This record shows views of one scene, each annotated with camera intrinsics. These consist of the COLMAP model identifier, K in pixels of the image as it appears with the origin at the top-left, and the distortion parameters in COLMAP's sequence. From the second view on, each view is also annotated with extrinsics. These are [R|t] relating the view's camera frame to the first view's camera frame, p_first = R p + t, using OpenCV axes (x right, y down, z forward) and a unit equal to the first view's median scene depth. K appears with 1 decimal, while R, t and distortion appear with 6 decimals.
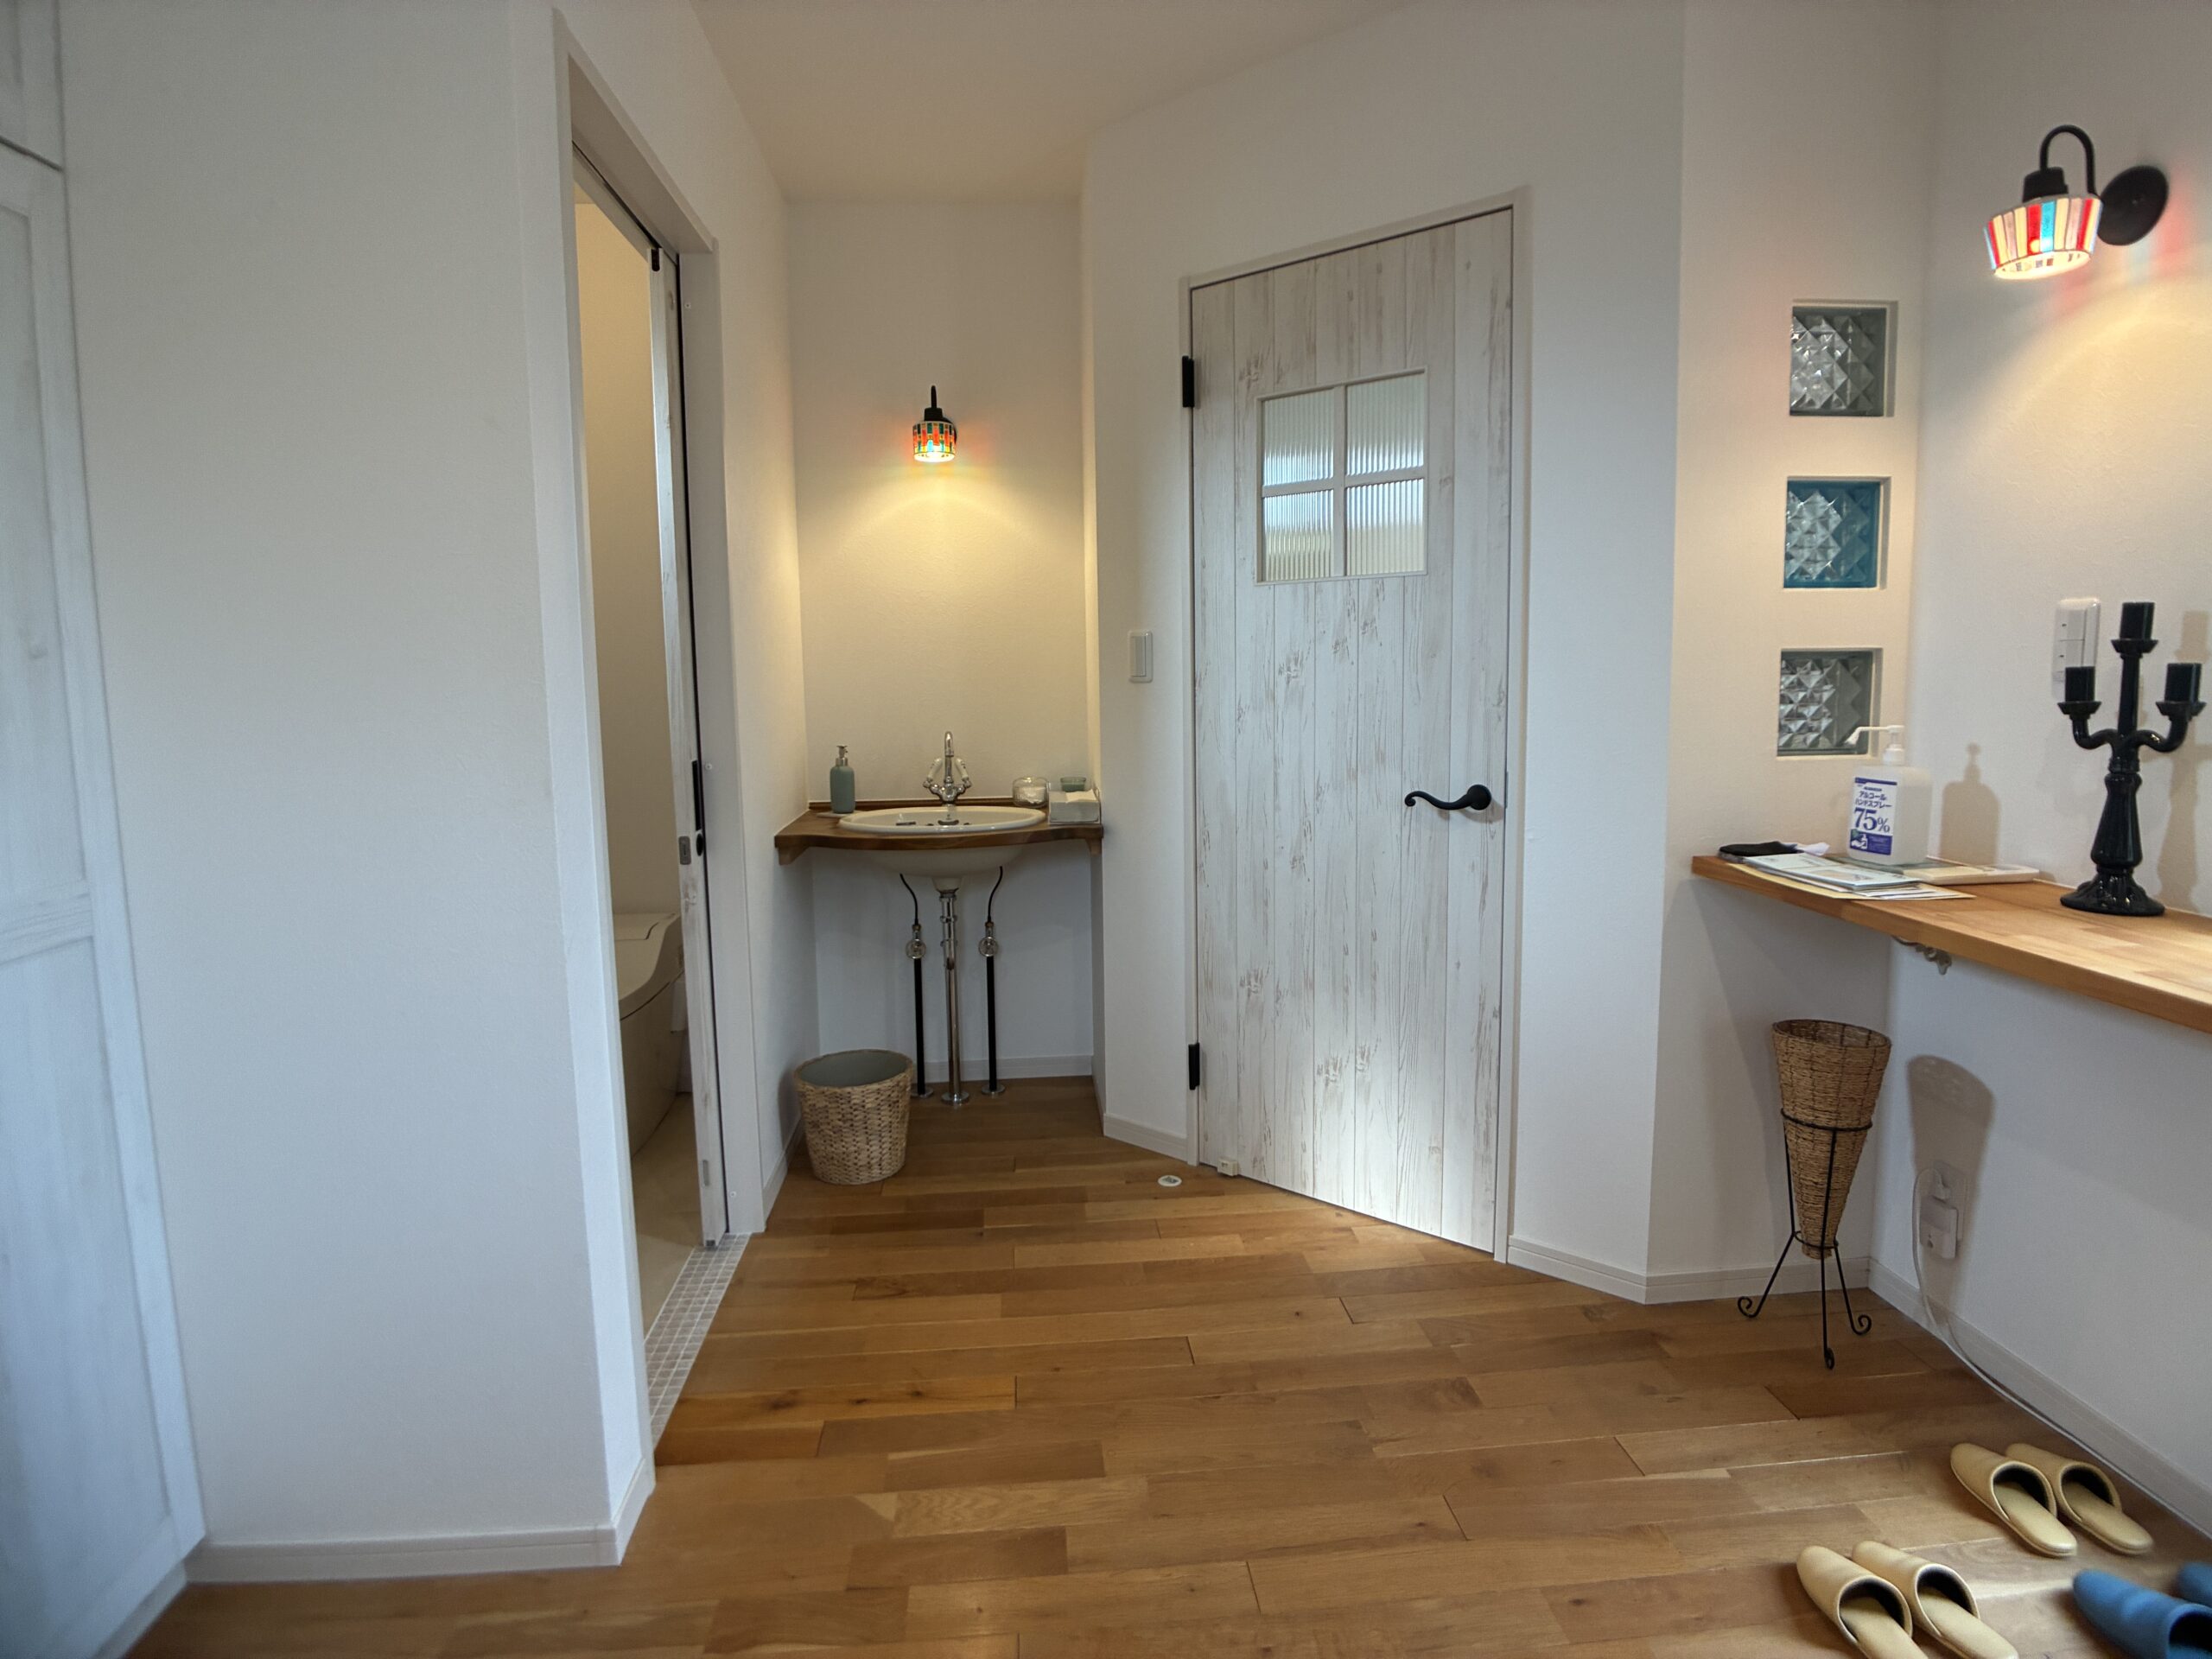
lens RADIAL K [[1192.0, 0, 1079.5], [0, 1192.0, 822.7], [0, 0, 1]] dist [-0.017077, 0.000092]
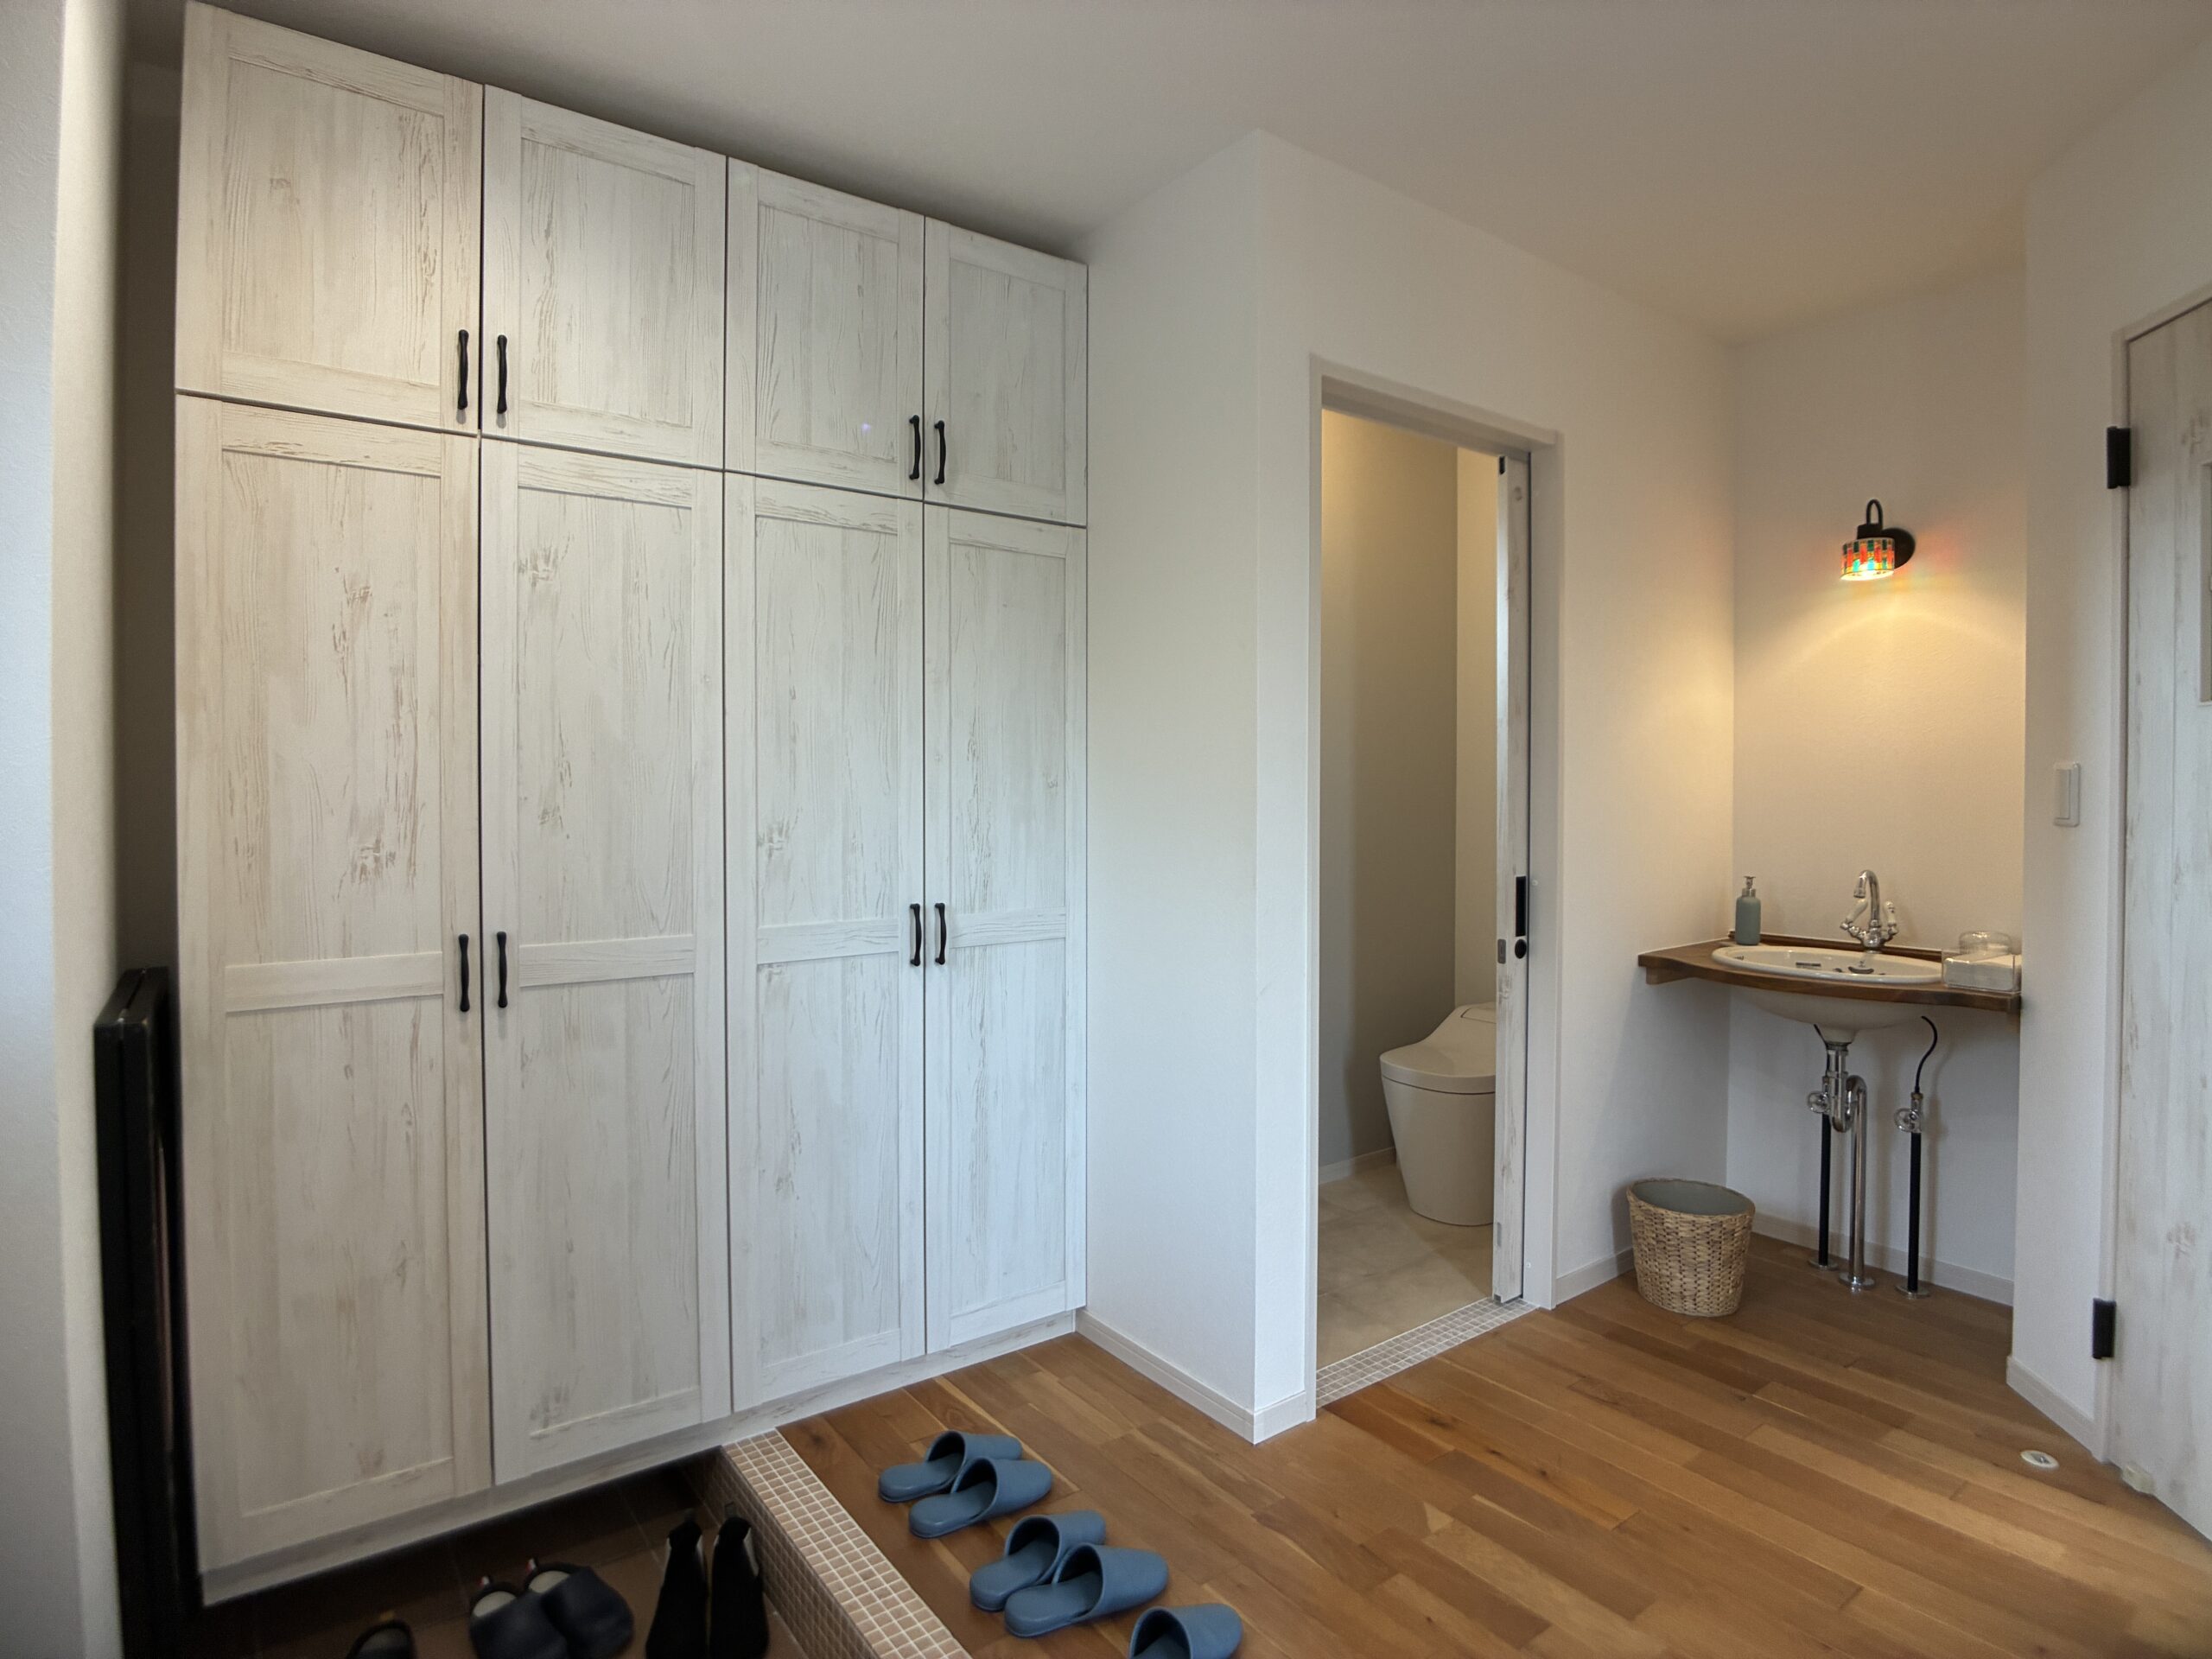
lens RADIAL K [[1204.9, 0, 1098.0], [0, 1204.9, 854.4], [0, 0, 1]] dist [0.000121, 0.000357]
pose [[0.529018, 0.066320, -0.846015, 0.409885], [-0.120195, 0.992747, 0.002663, -0.023489], [0.840055, 0.100278, 0.533152, 0.016314]]
